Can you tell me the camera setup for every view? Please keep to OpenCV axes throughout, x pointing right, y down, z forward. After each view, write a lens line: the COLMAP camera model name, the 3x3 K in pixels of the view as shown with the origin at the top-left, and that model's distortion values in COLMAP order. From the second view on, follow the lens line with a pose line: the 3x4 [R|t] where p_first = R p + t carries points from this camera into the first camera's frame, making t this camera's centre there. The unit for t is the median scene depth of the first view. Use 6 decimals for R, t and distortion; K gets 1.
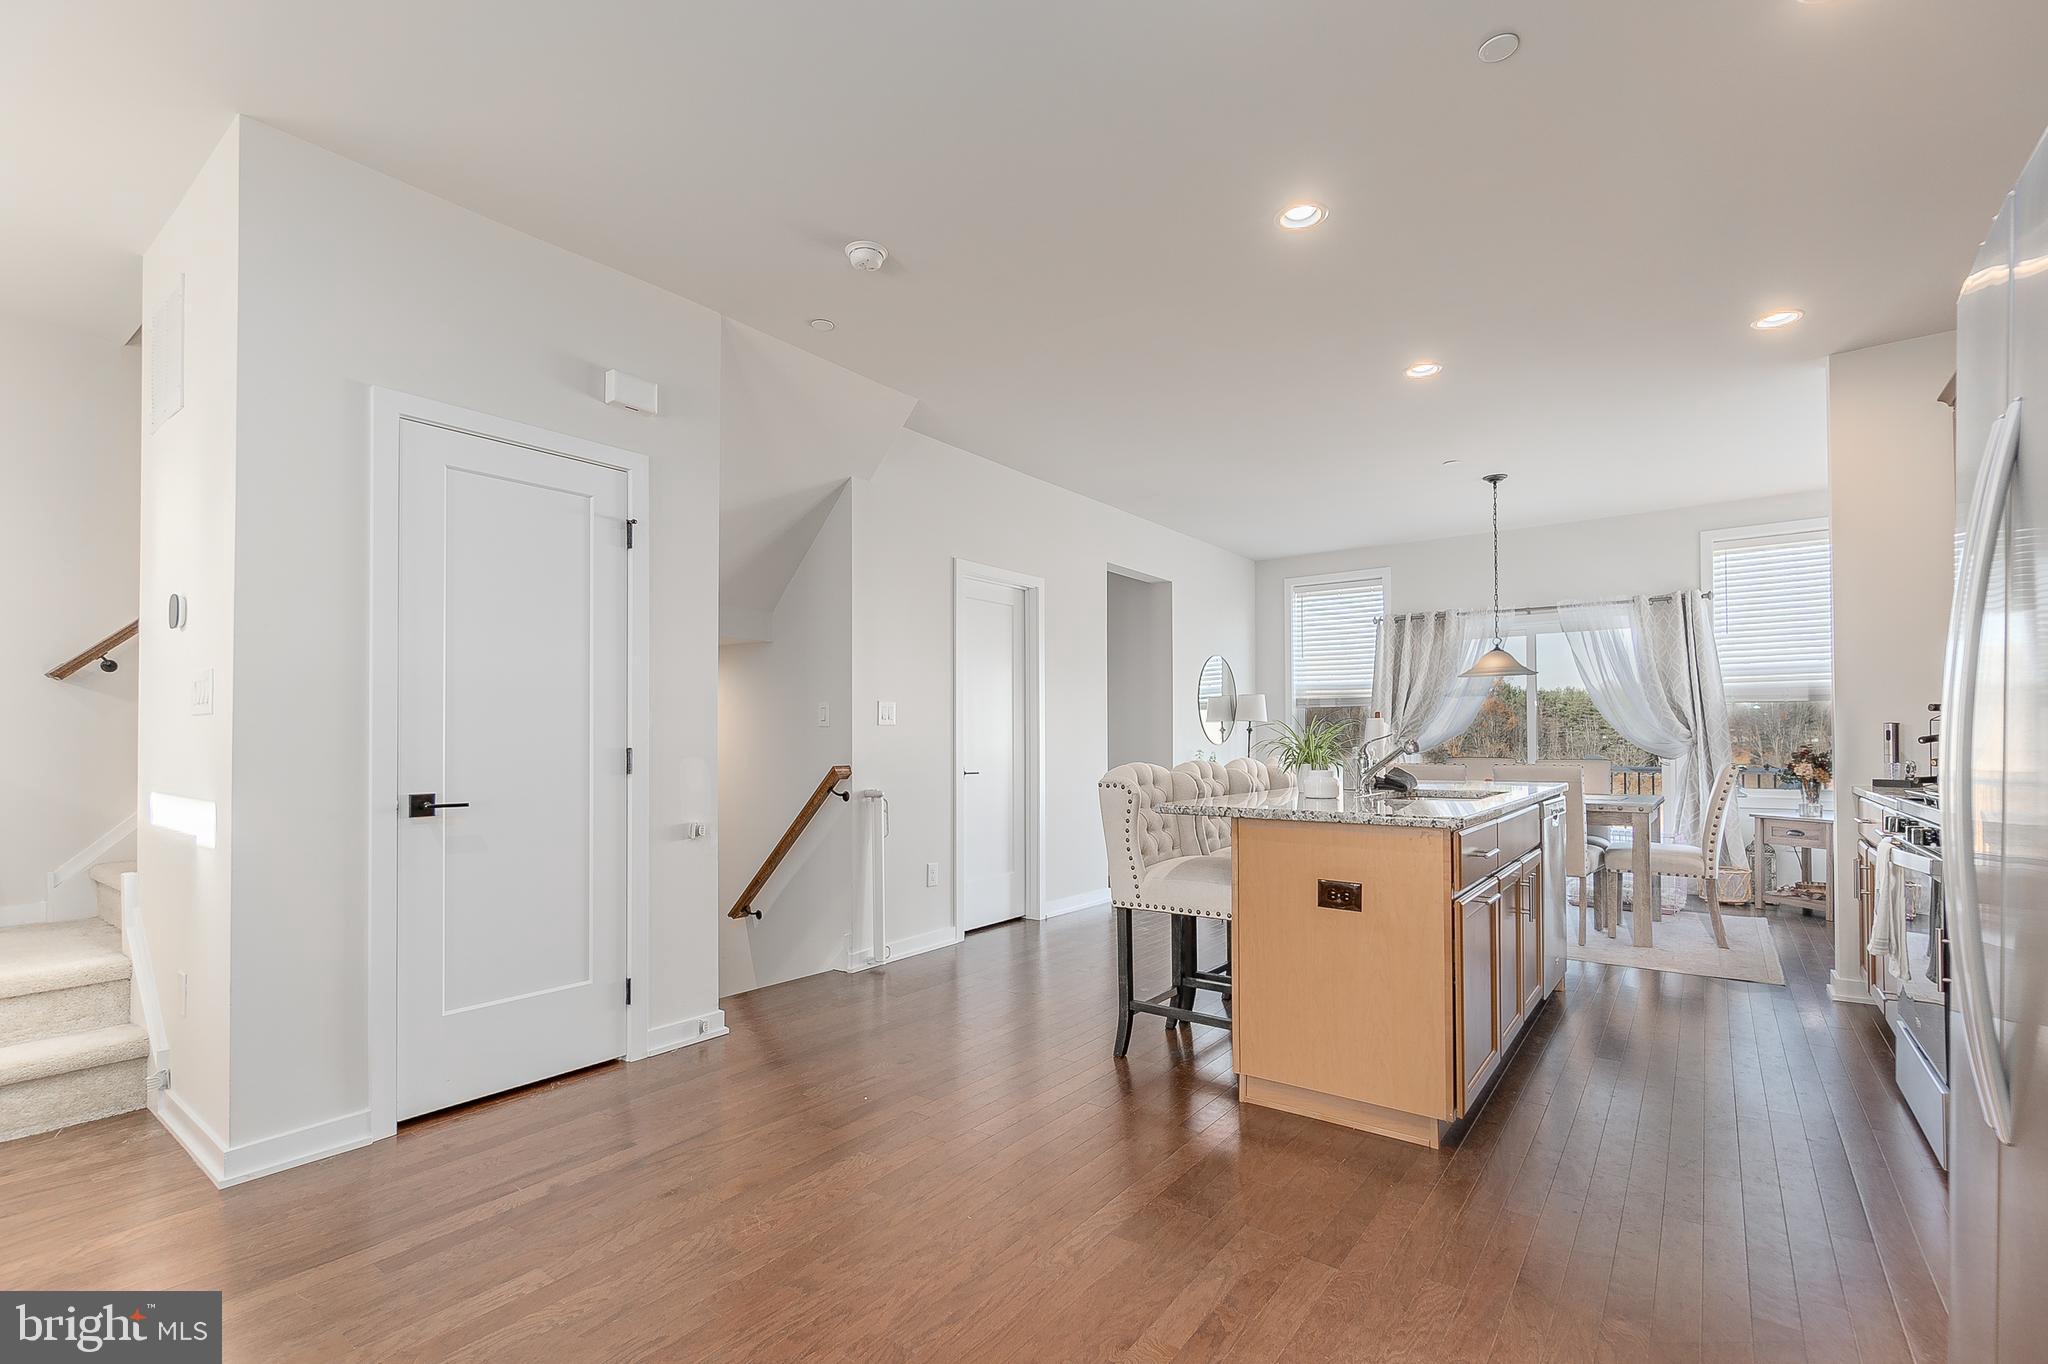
lens RADIAL K [[950.2, 0, 1005.4], [0, 950.2, 726.6], [0, 0, 1]] dist [-0.005015, -0.000280]
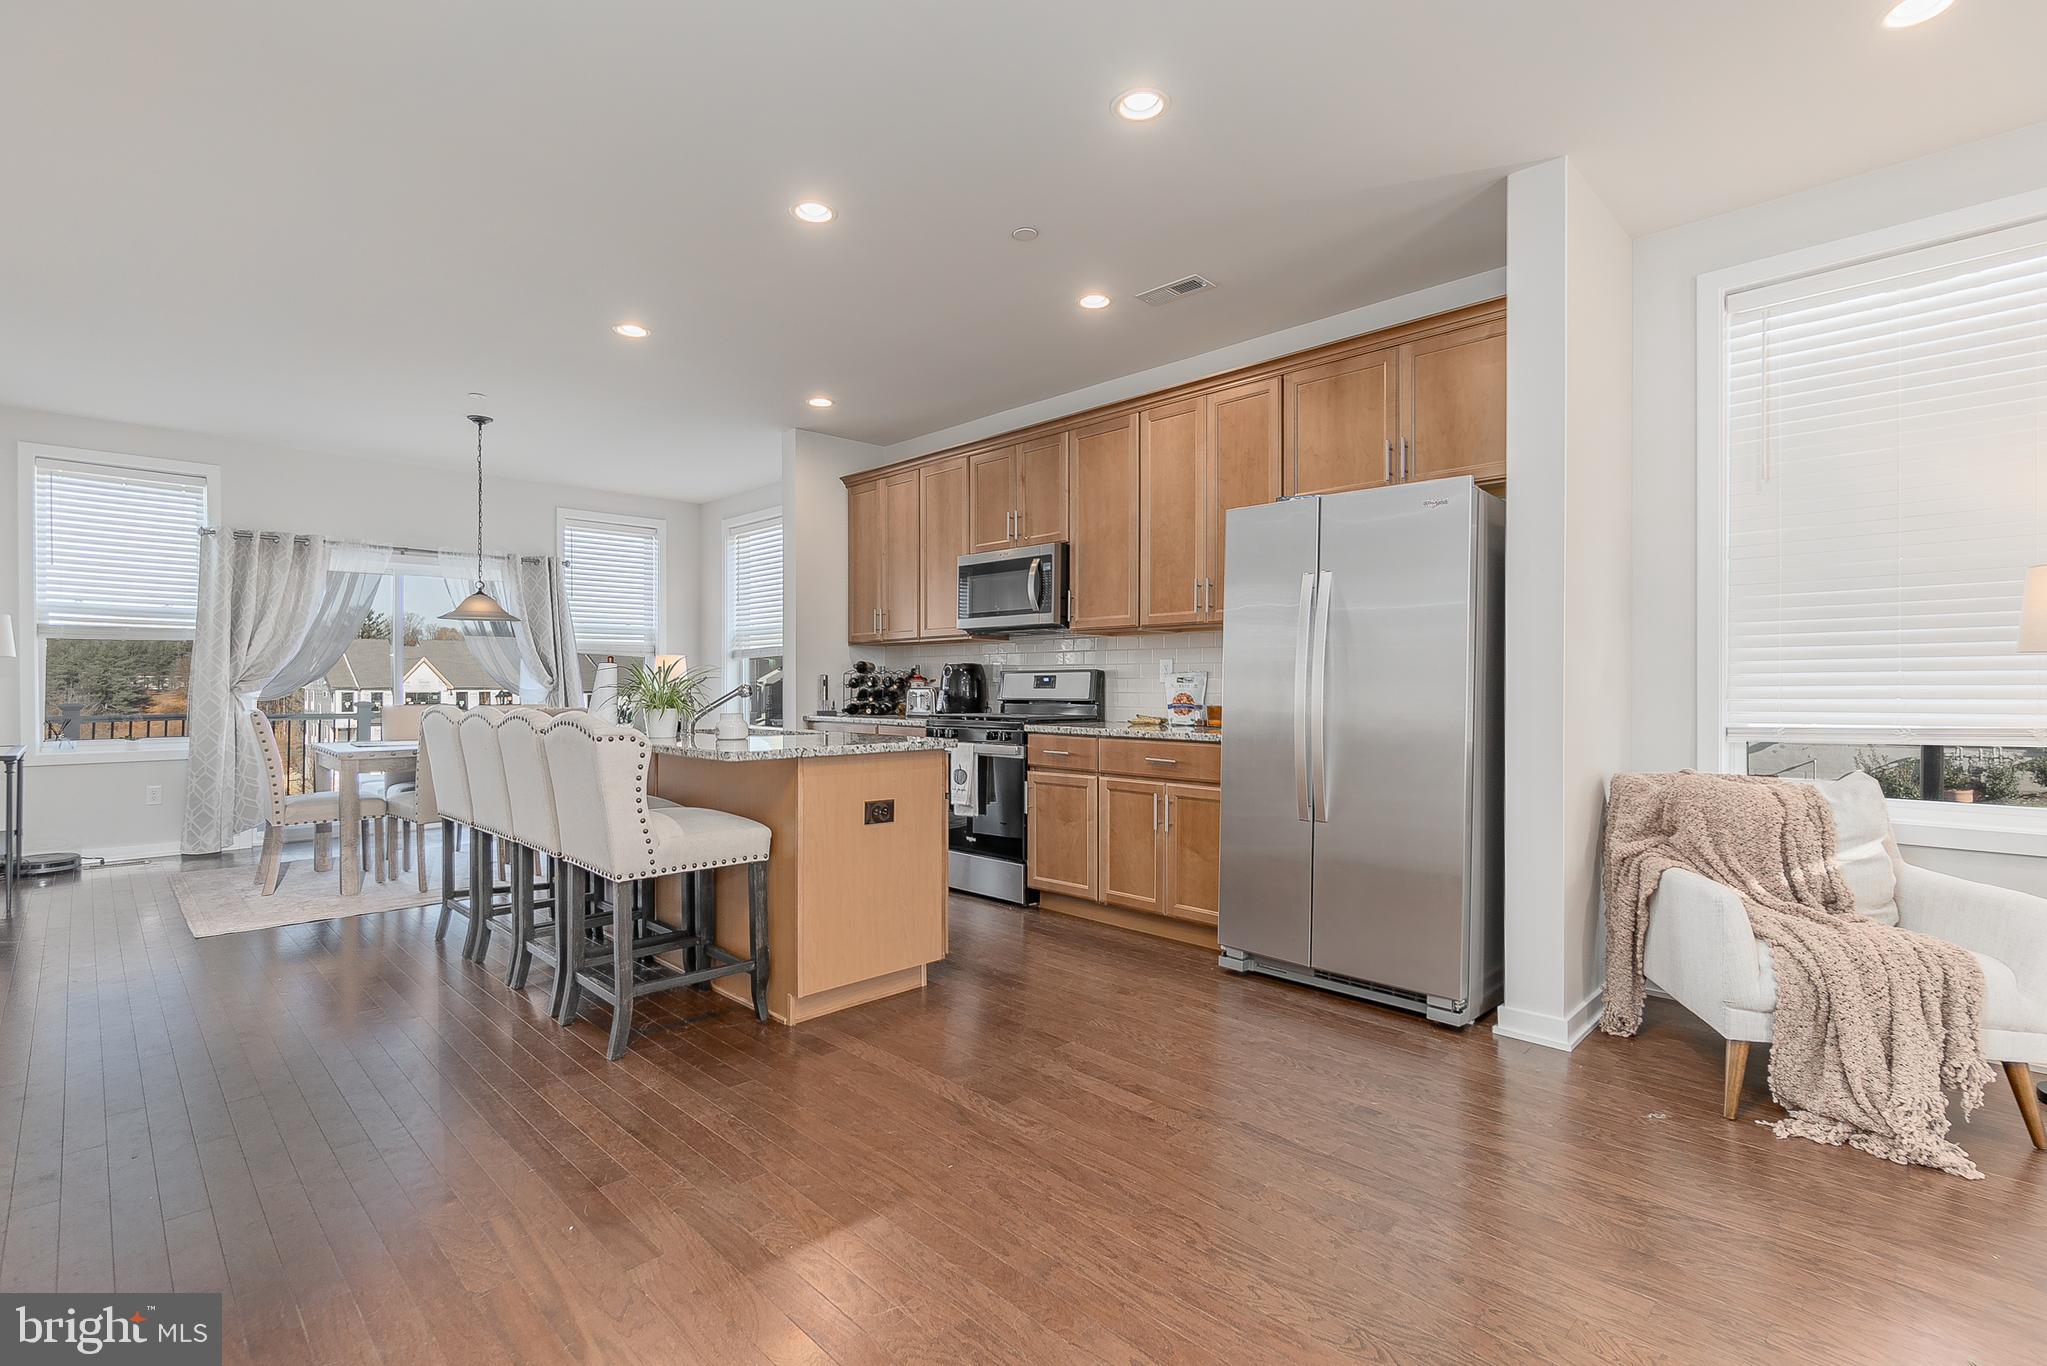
lens RADIAL K [[937.6, 0, 1039.9], [0, 937.6, 690.2], [0, 0, 1]] dist [-0.000968, -0.000091]
pose [[0.115583, -0.002899, 0.993294, -0.471987], [-0.014274, 0.999888, 0.004579, 0.007266], [-0.993195, -0.014707, 0.115528, 0.379119]]
